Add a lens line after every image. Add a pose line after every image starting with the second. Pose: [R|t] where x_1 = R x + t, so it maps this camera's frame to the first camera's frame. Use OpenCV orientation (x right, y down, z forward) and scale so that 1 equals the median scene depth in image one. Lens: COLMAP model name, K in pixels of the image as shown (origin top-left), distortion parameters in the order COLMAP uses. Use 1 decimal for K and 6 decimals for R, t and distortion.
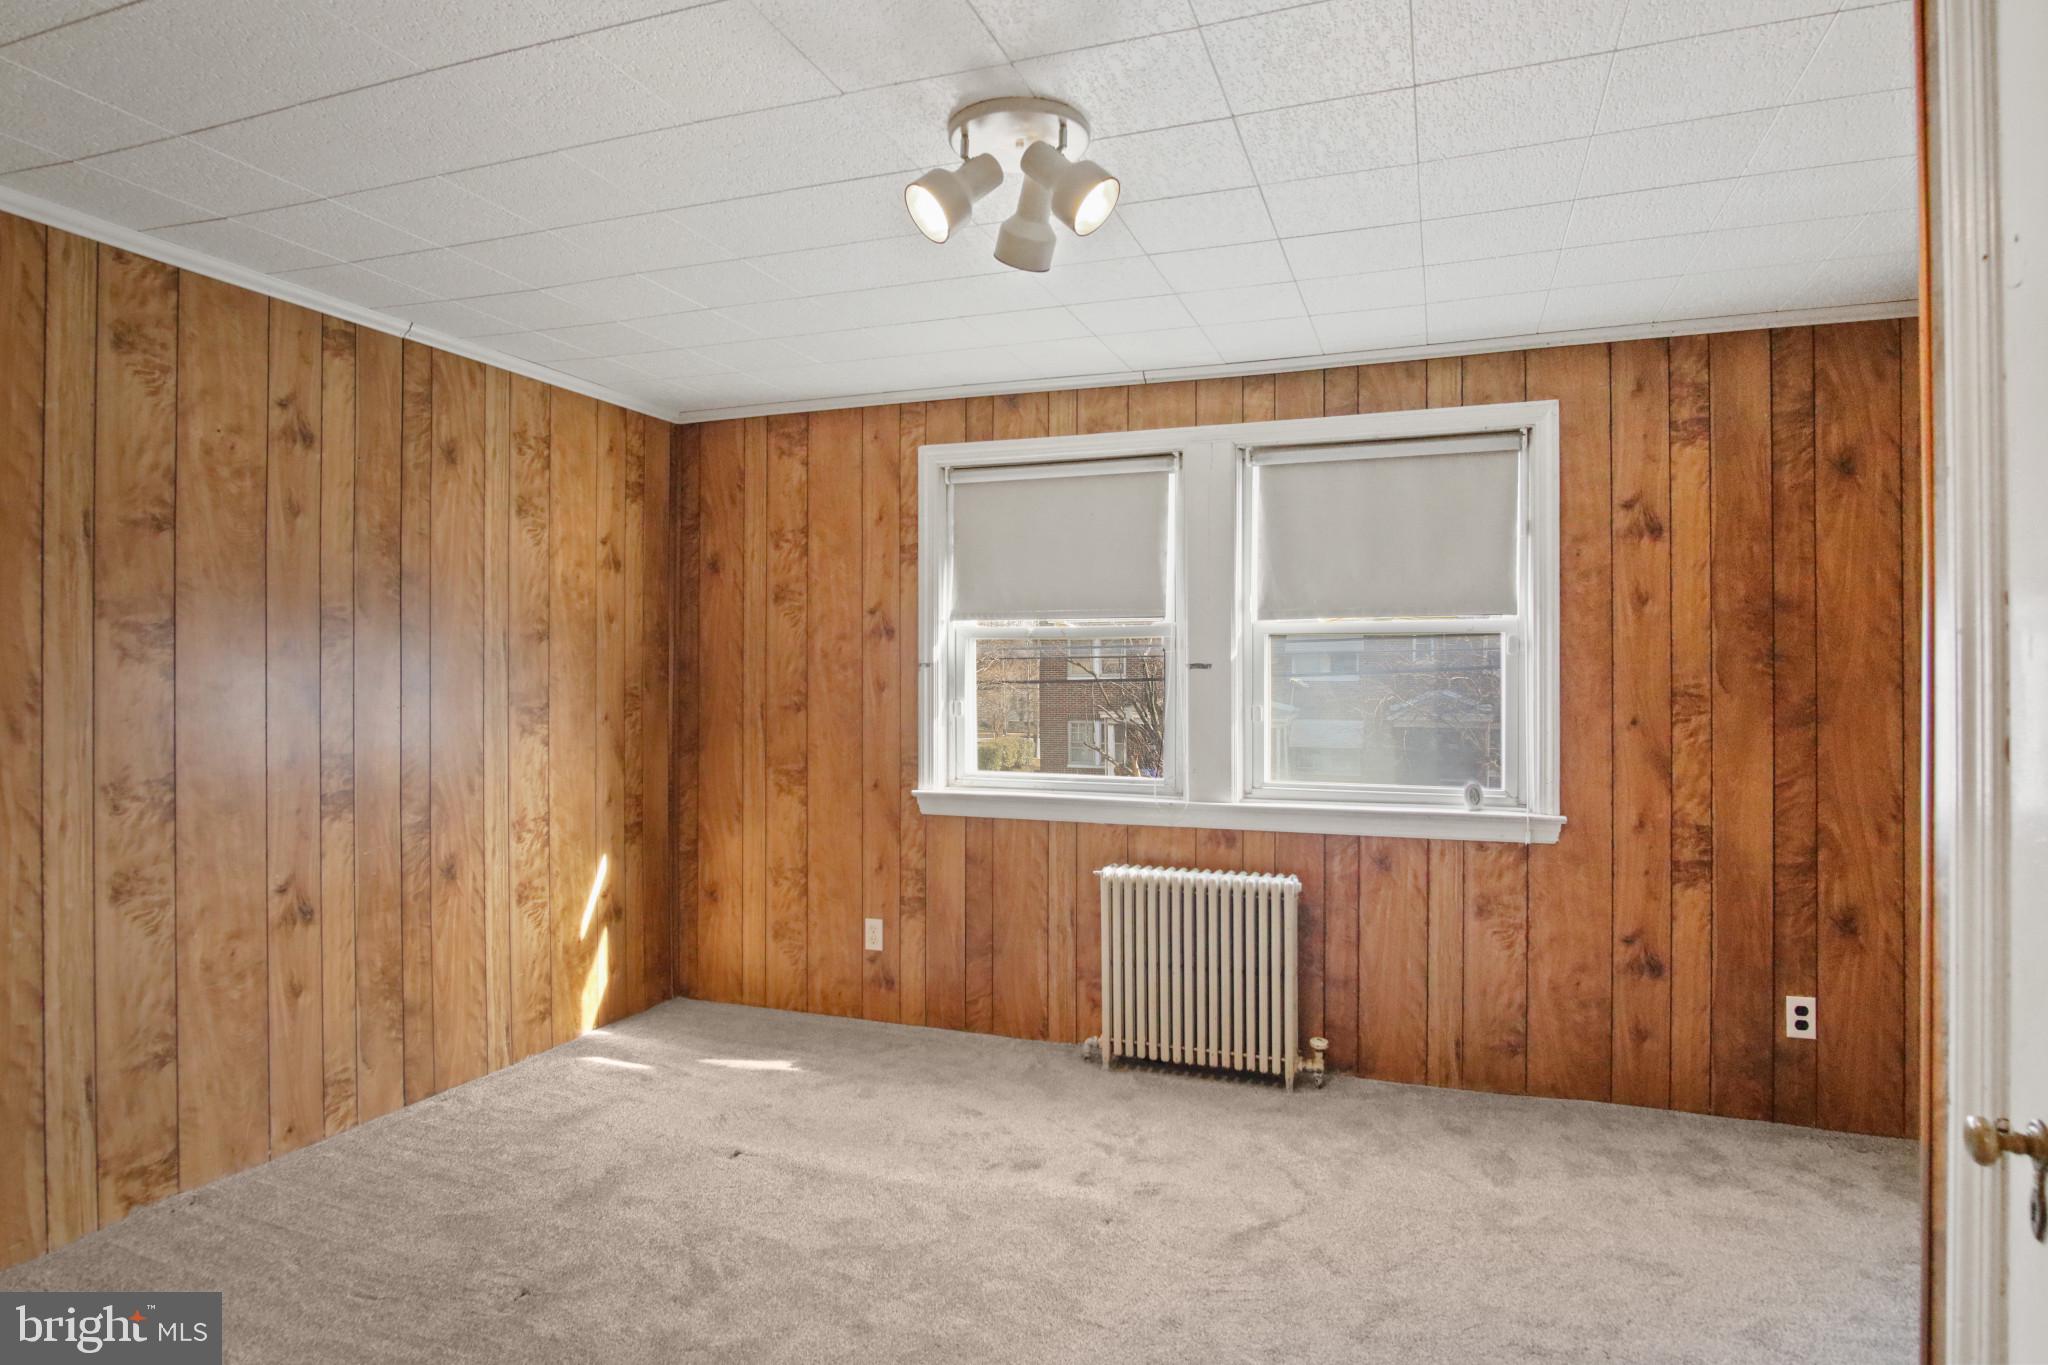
lens RADIAL K [[1156.2, 0, 1026.7], [0, 1156.2, 674.9], [0, 0, 1]] dist [-0.036132, 0.010478]
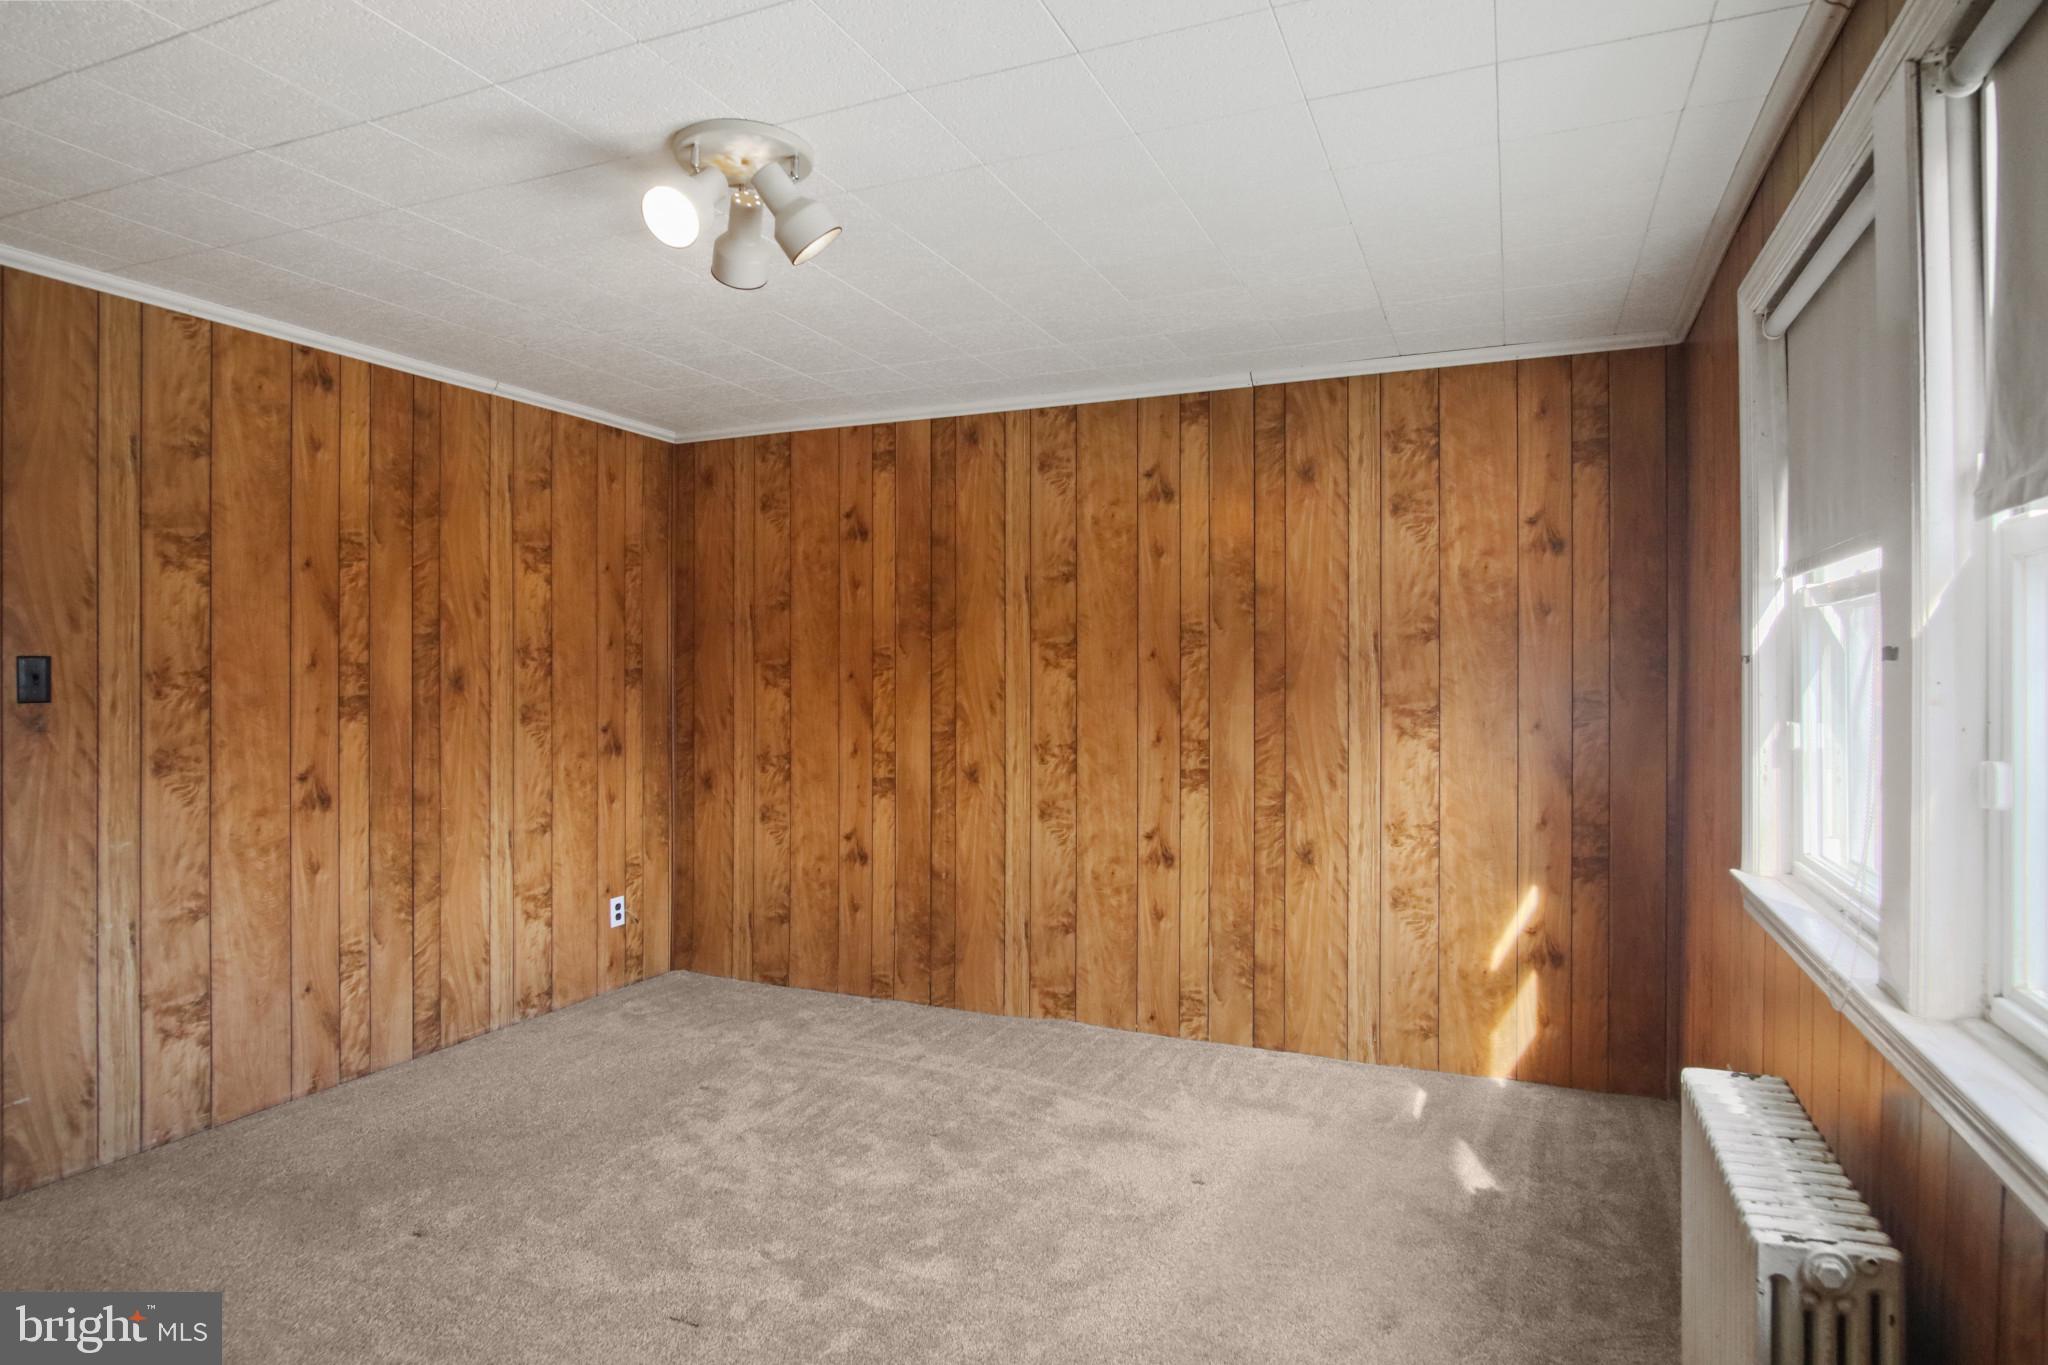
lens RADIAL K [[1156.2, 0, 1028.1], [0, 1156.2, 682.1], [0, 0, 1]] dist [-0.036132, 0.010478]
pose [[-0.055288, 0.000823, -0.998470, 0.583981], [-0.001926, 0.999998, 0.000931, 0.005010], [0.998469, 0.001975, -0.055287, 0.764491]]
